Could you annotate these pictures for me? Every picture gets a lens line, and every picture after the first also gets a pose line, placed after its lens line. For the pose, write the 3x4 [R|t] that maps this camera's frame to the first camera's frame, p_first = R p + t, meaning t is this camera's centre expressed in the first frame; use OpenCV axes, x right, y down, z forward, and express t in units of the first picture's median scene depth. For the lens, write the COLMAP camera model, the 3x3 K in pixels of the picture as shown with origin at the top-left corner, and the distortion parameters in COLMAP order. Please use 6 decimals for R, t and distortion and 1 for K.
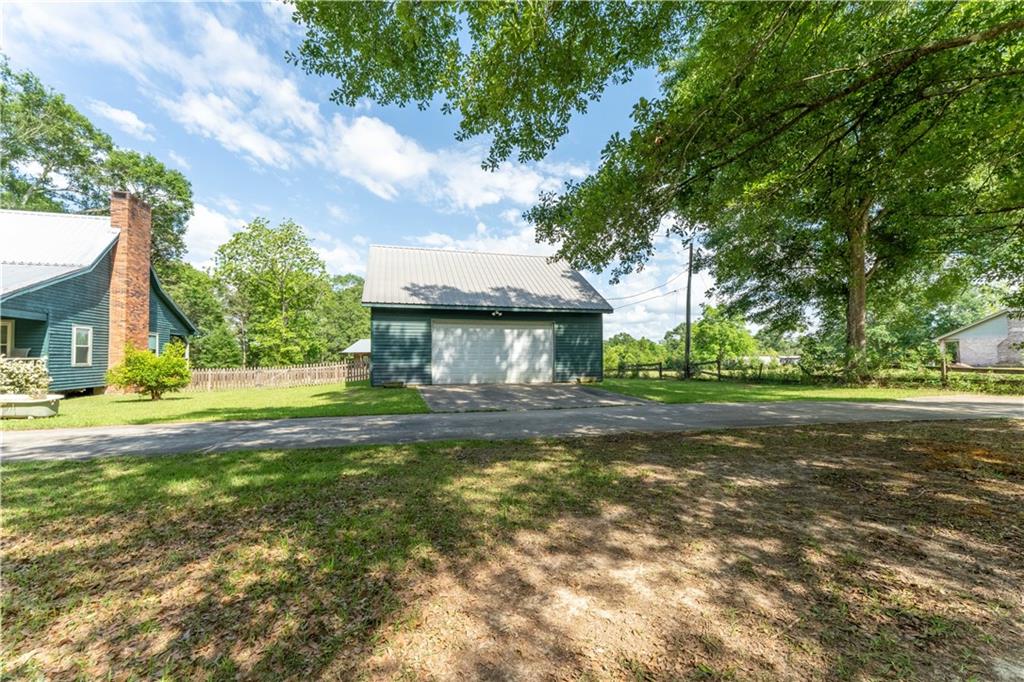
lens RADIAL K [[419.6, 0, 516.0], [0, 419.6, 342.7], [0, 0, 1]] dist [0.000425, 0.000169]
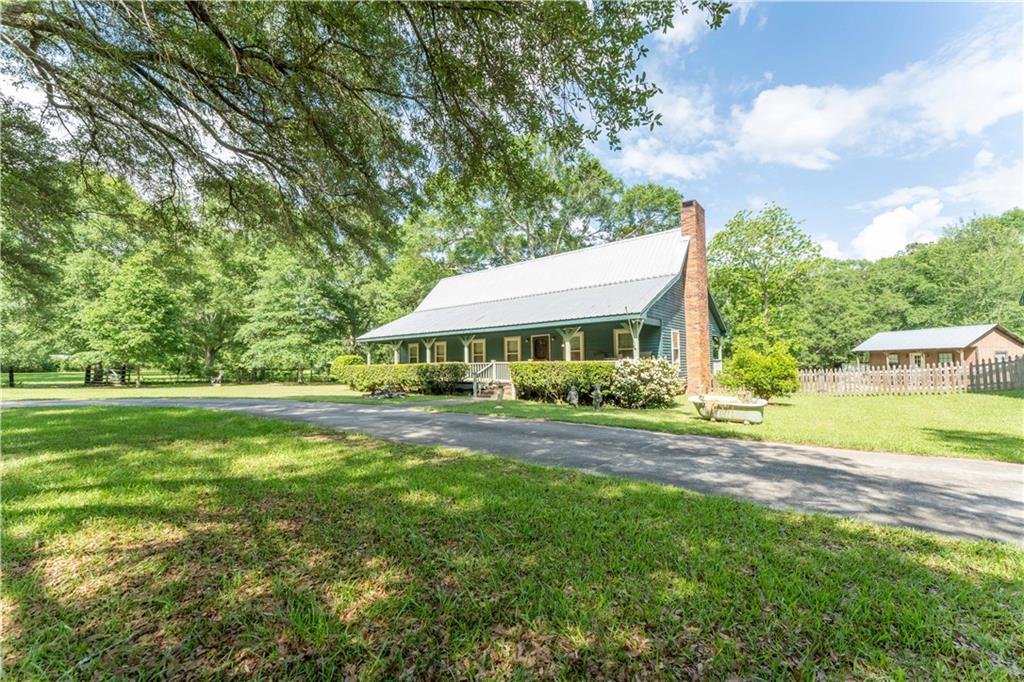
lens RADIAL K [[419.6, 0, 506.7], [0, 419.6, 338.0], [0, 0, 1]] dist [0.000425, 0.000169]
pose [[0.574169, -0.053490, -0.816988, -0.337957], [0.040961, 0.998491, -0.036587, 0.002170], [0.817712, -0.012457, 0.575493, 0.020127]]
